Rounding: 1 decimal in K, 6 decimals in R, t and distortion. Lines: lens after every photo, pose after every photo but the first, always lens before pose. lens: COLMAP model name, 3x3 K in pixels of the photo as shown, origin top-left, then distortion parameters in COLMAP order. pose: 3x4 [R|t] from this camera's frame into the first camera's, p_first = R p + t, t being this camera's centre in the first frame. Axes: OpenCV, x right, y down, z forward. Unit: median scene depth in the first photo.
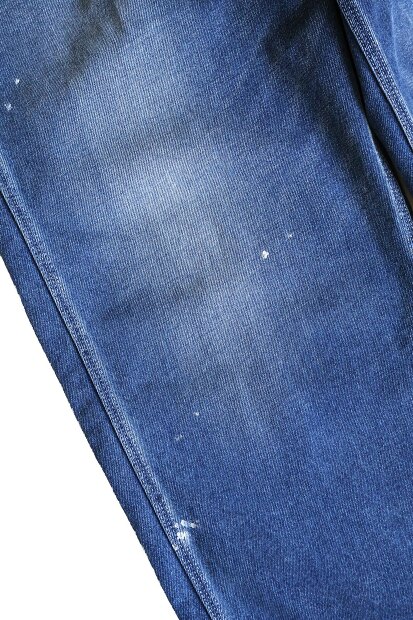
lens RADIAL K [[661.4, 0, 206.5], [0, 661.4, 310.0], [0, 0, 1]] dist [0.004208, 0.009692]
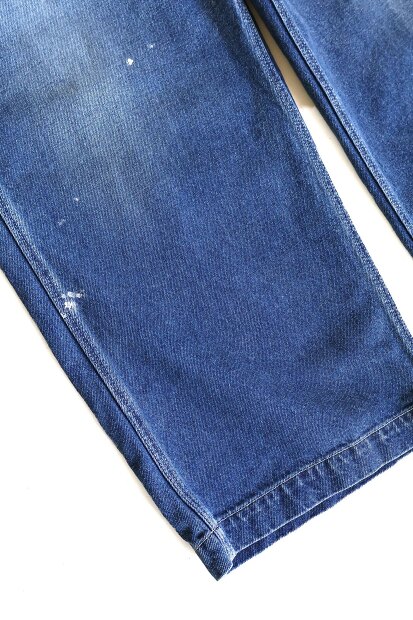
lens RADIAL K [[661.4, 0, 206.5], [0, 661.4, 310.0], [0, 0, 1]] dist [0.004208, 0.009692]
pose [[0.990788, -0.070777, 0.115457, 0.058668], [0.078090, 0.995133, -0.060095, 0.420020], [-0.110642, 0.068558, 0.991493, -0.099161]]
